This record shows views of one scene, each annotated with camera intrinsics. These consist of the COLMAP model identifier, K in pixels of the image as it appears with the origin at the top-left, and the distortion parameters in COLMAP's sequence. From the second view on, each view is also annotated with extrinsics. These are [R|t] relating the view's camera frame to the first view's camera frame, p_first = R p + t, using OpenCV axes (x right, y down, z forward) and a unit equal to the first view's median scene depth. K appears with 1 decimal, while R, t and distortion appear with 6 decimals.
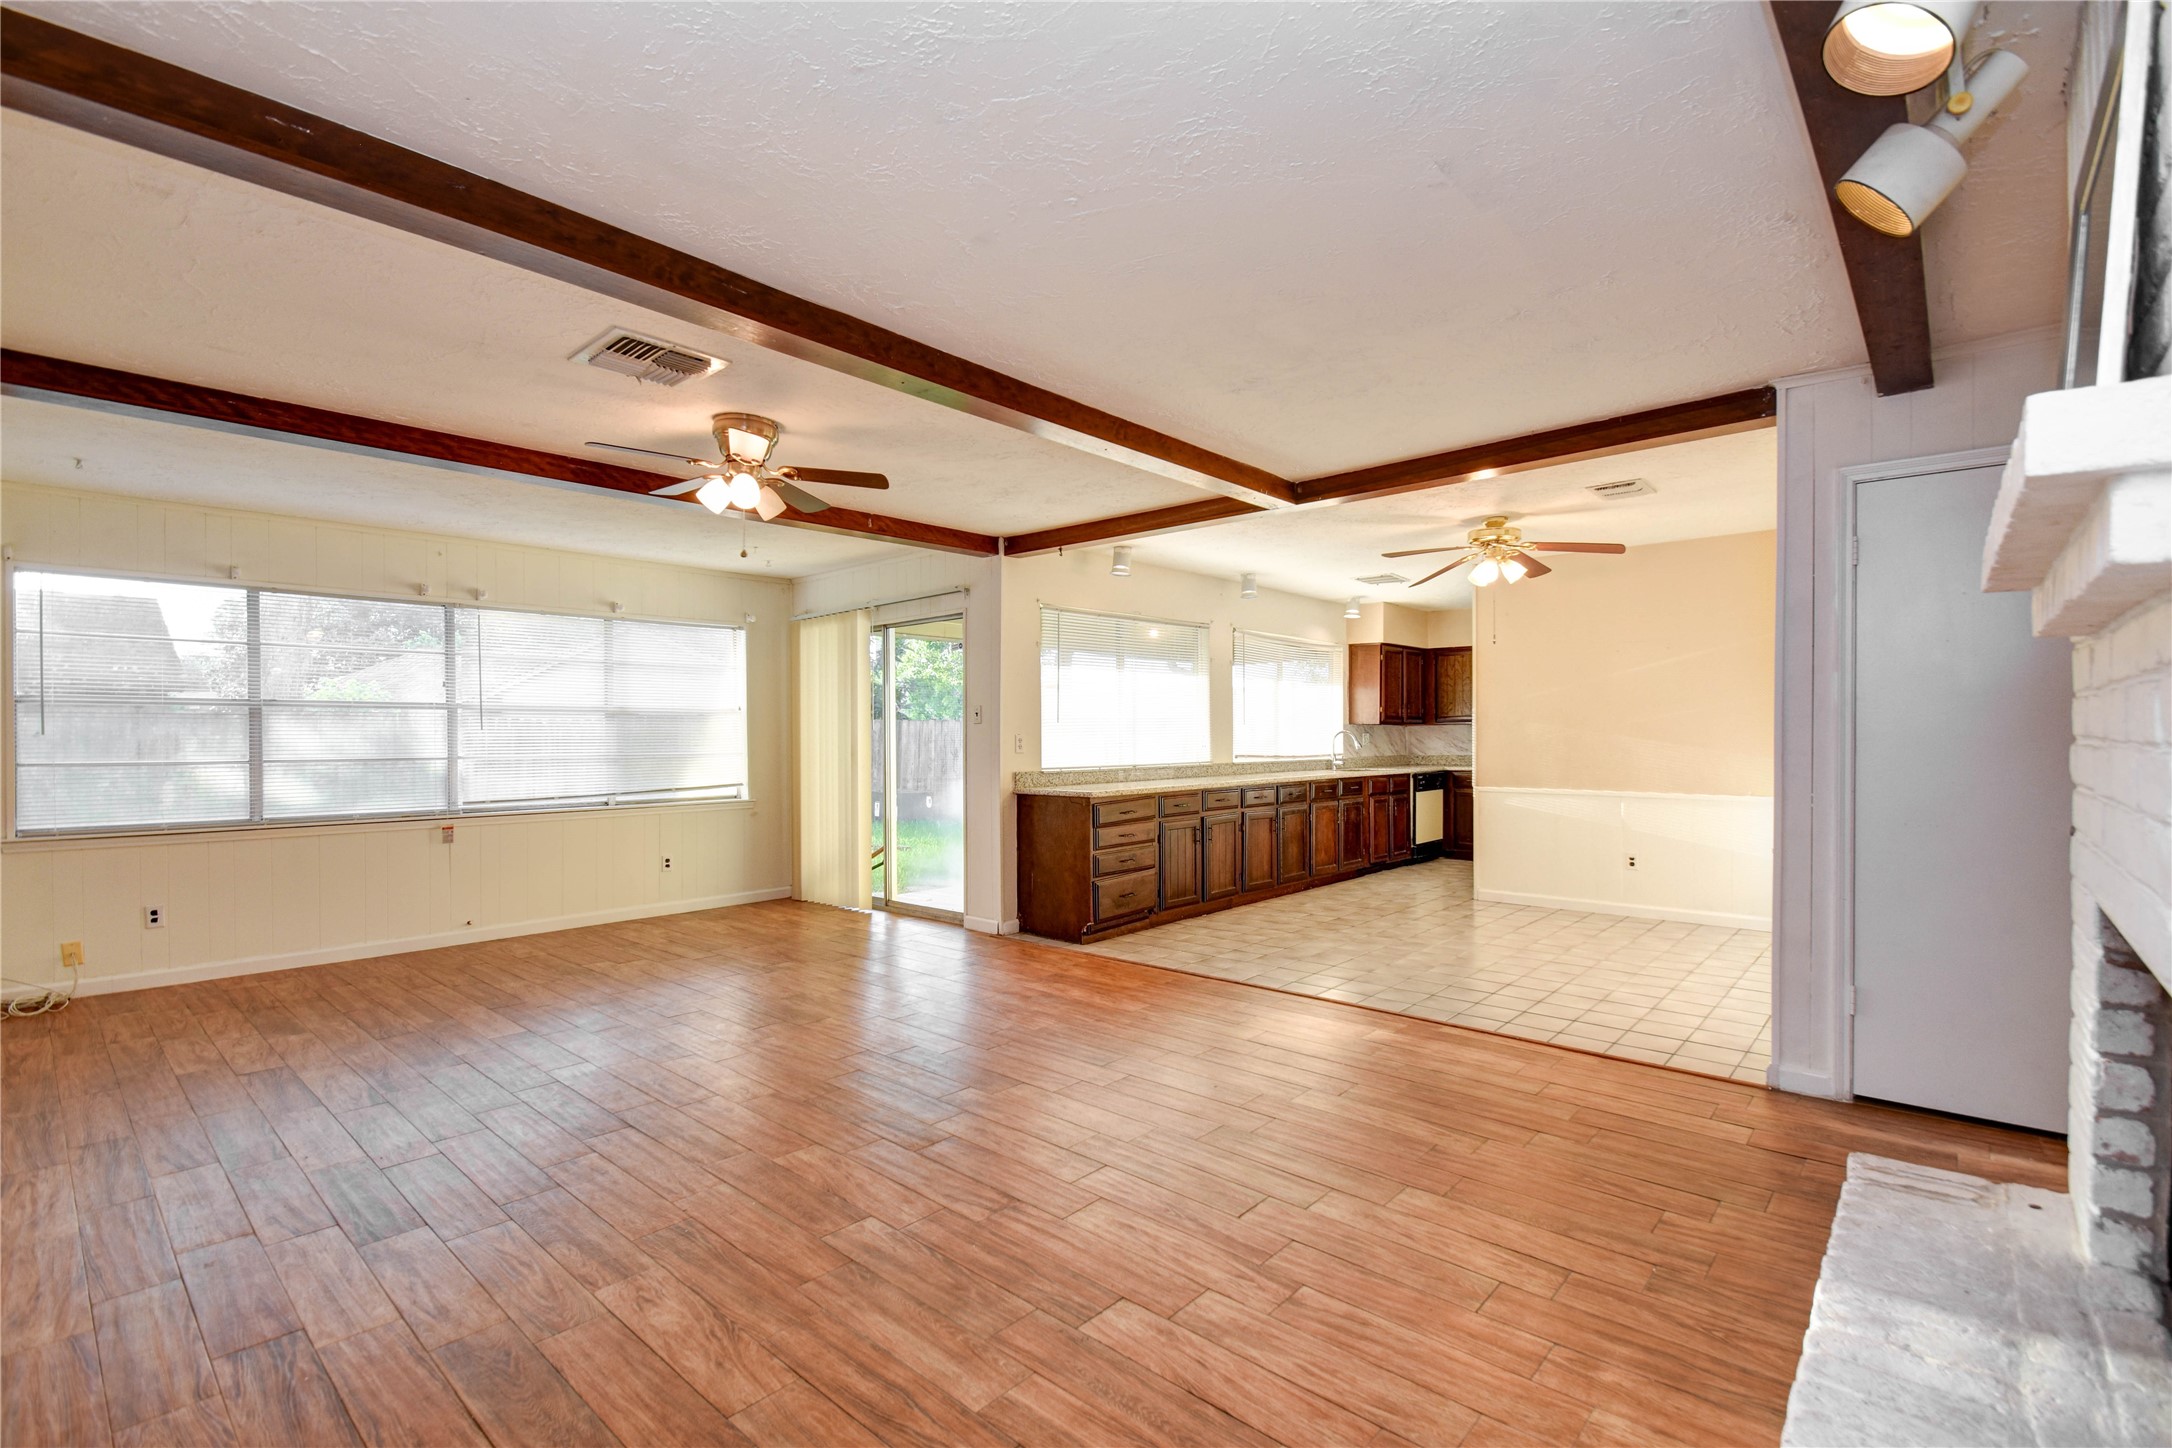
lens RADIAL K [[953.9, 0, 1091.2], [0, 953.9, 735.9], [0, 0, 1]] dist [0.002390, -0.011473]
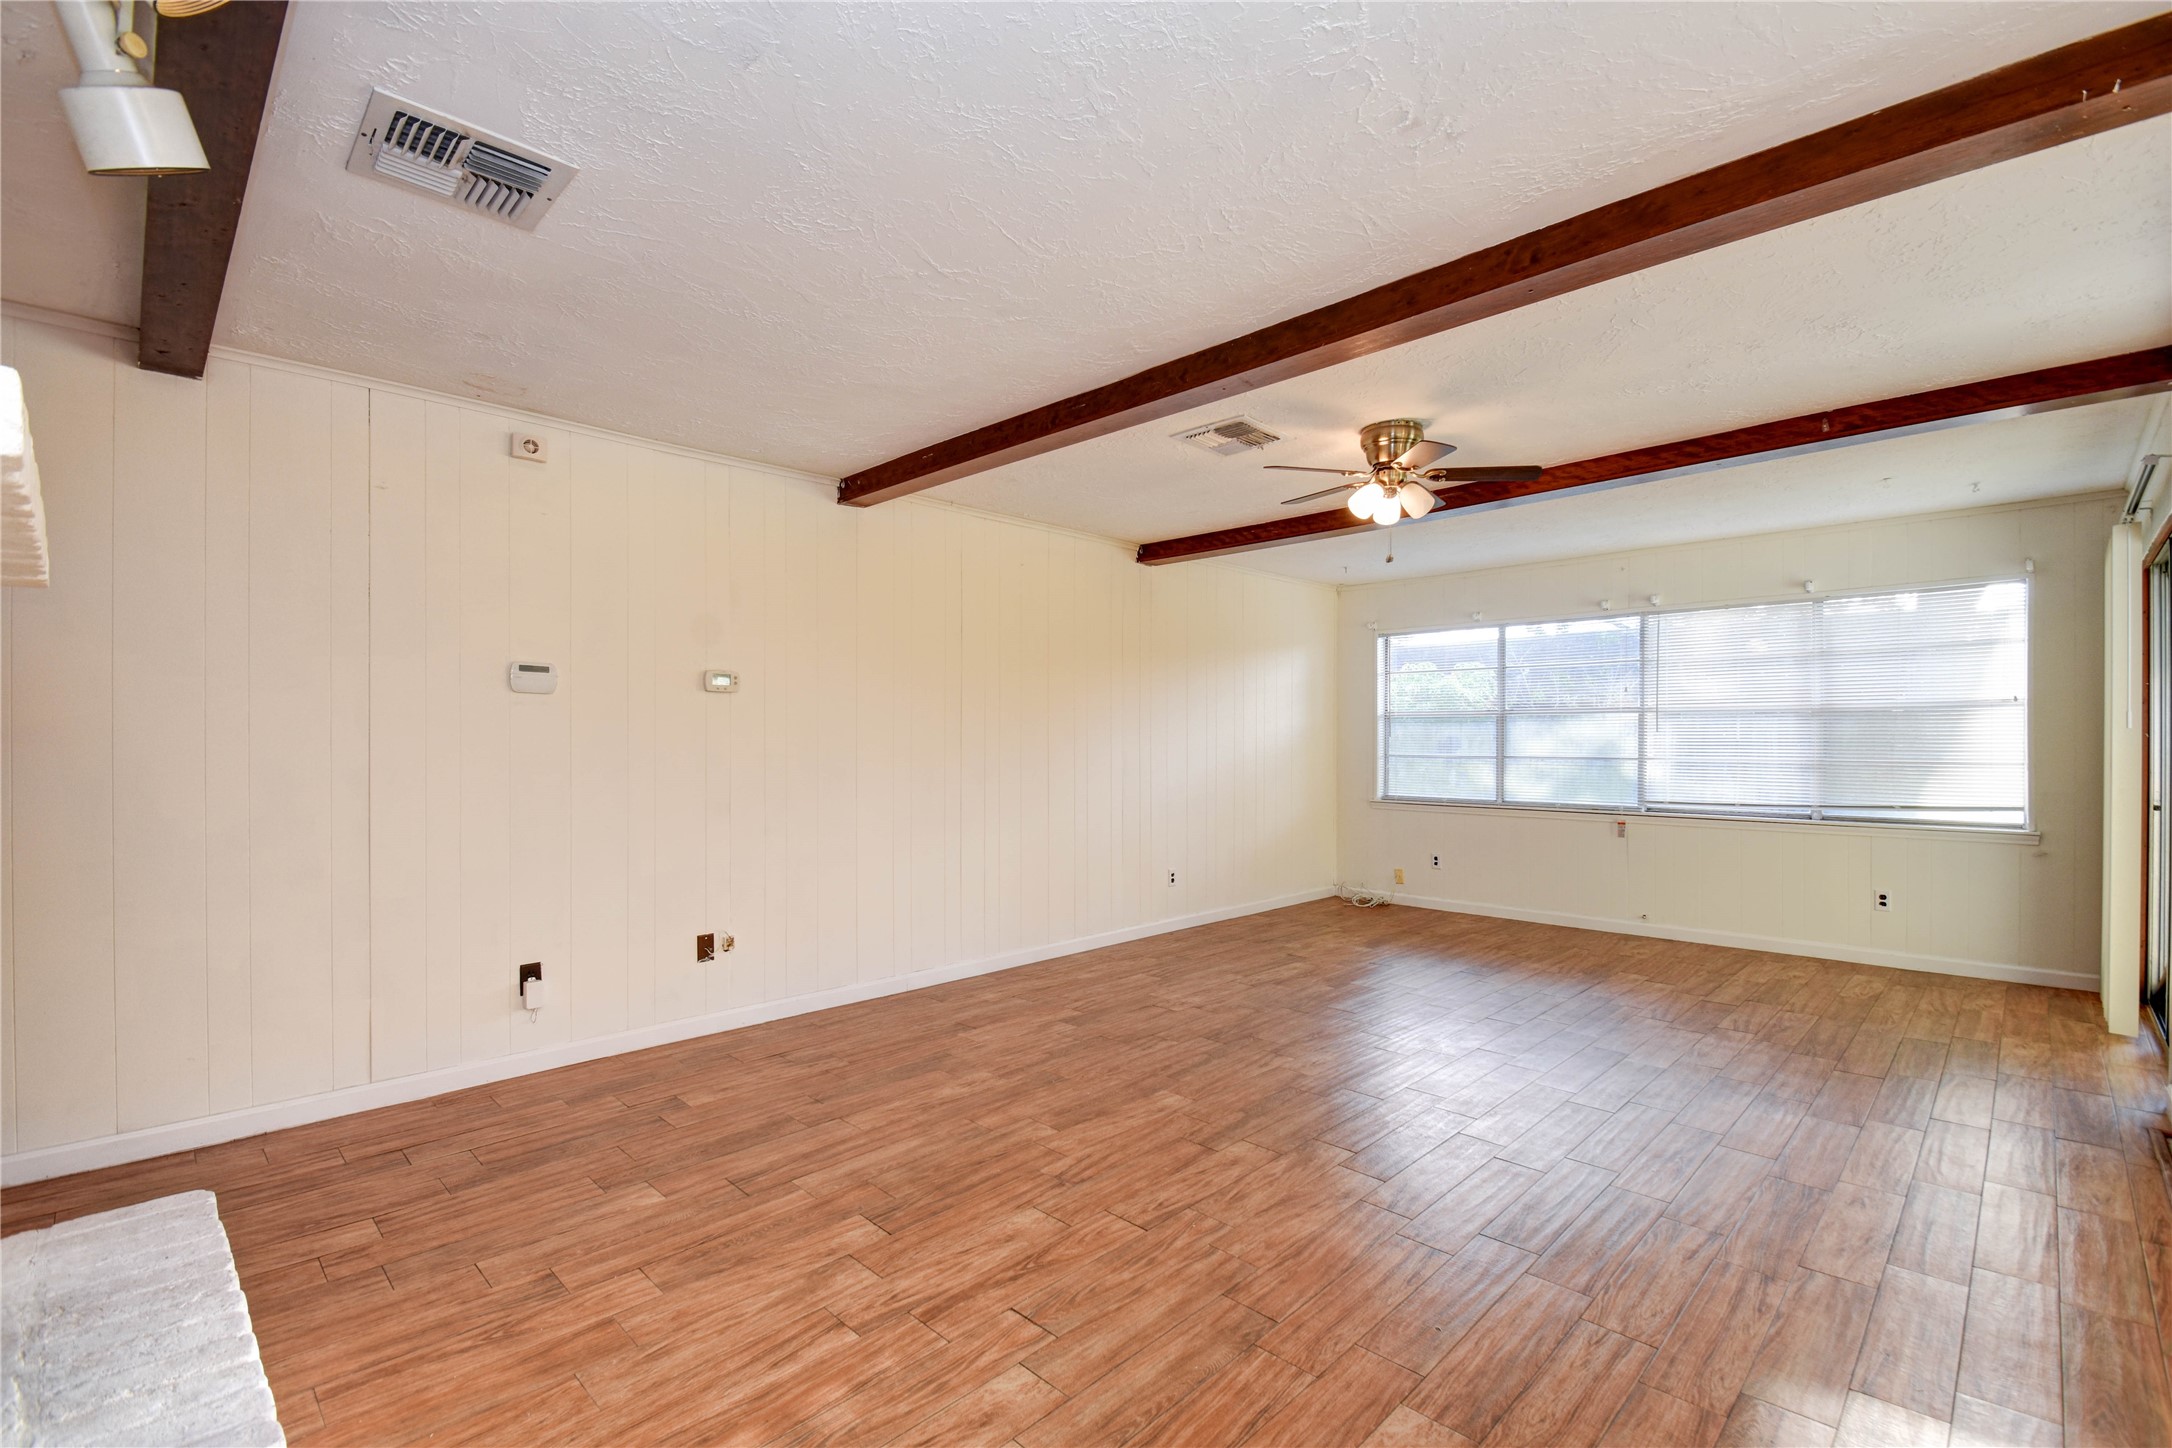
lens RADIAL K [[954.2, 0, 1133.2], [0, 954.2, 754.0], [0, 0, 1]] dist [0.008307, -0.013043]
pose [[-0.020724, 0.017767, -0.999627, 0.422891], [0.001913, 0.999841, 0.017731, -0.001908], [0.999783, -0.001545, -0.020755, 0.478942]]
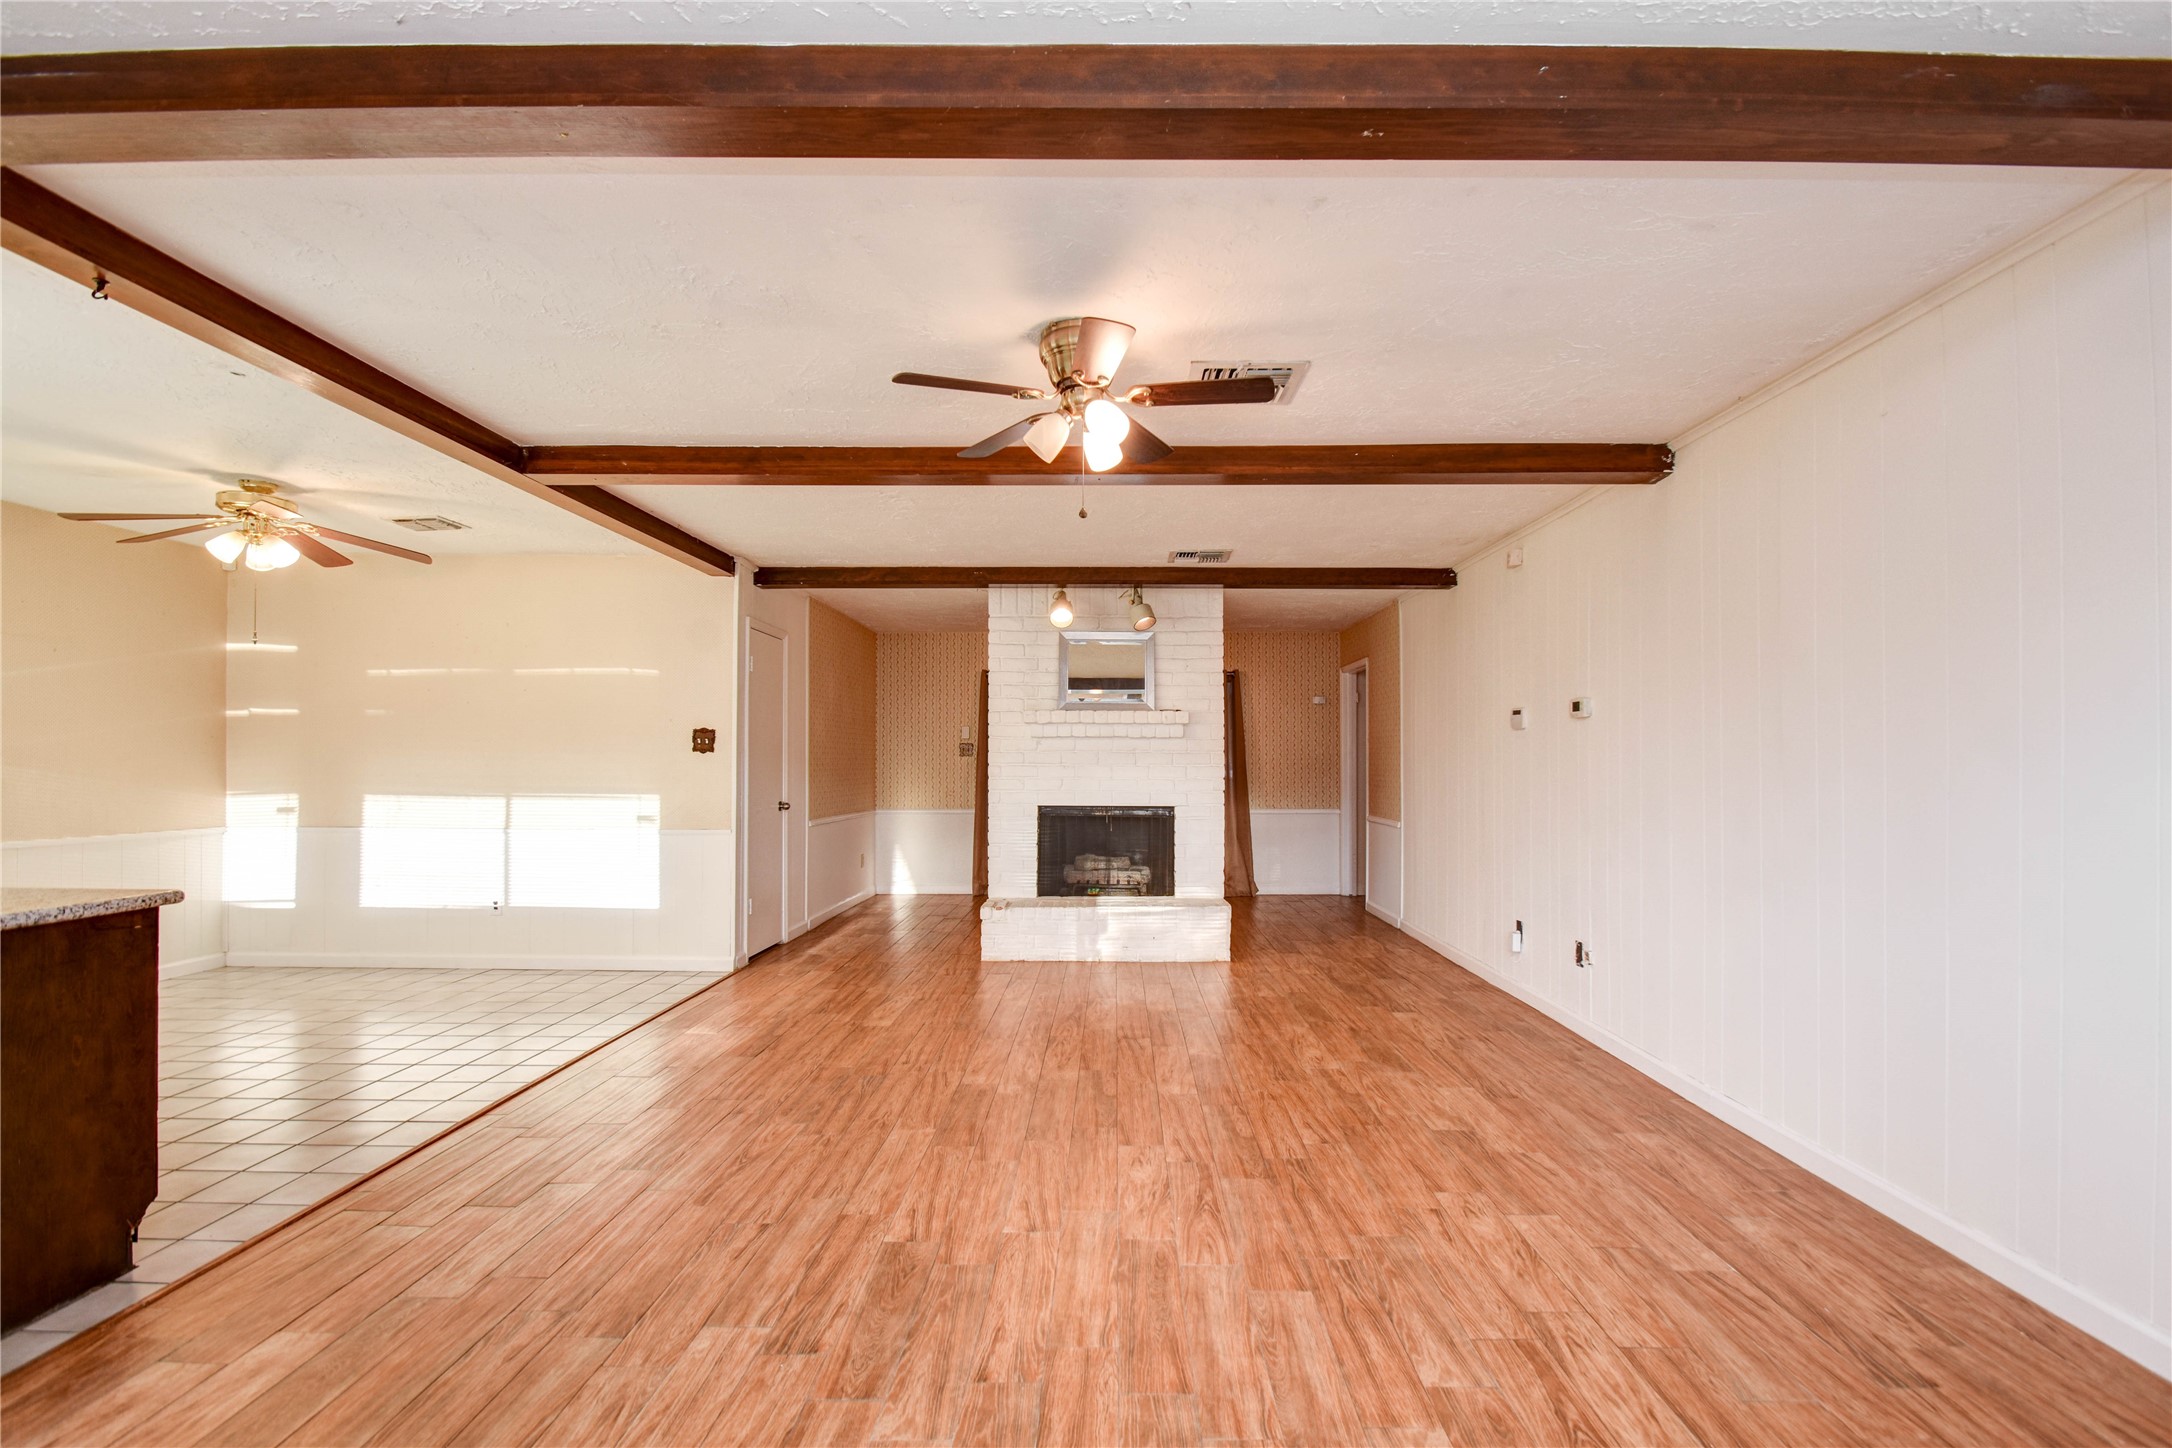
lens RADIAL K [[967.8, 0, 1110.0], [0, 967.8, 752.7], [0, 0, 1]] dist [0.009680, -0.015560]
pose [[-0.661839, 0.009915, 0.749581, -0.605503], [0.000679, 0.999920, -0.012627, -0.000832], [-0.749646, -0.007848, -0.661793, 0.952654]]
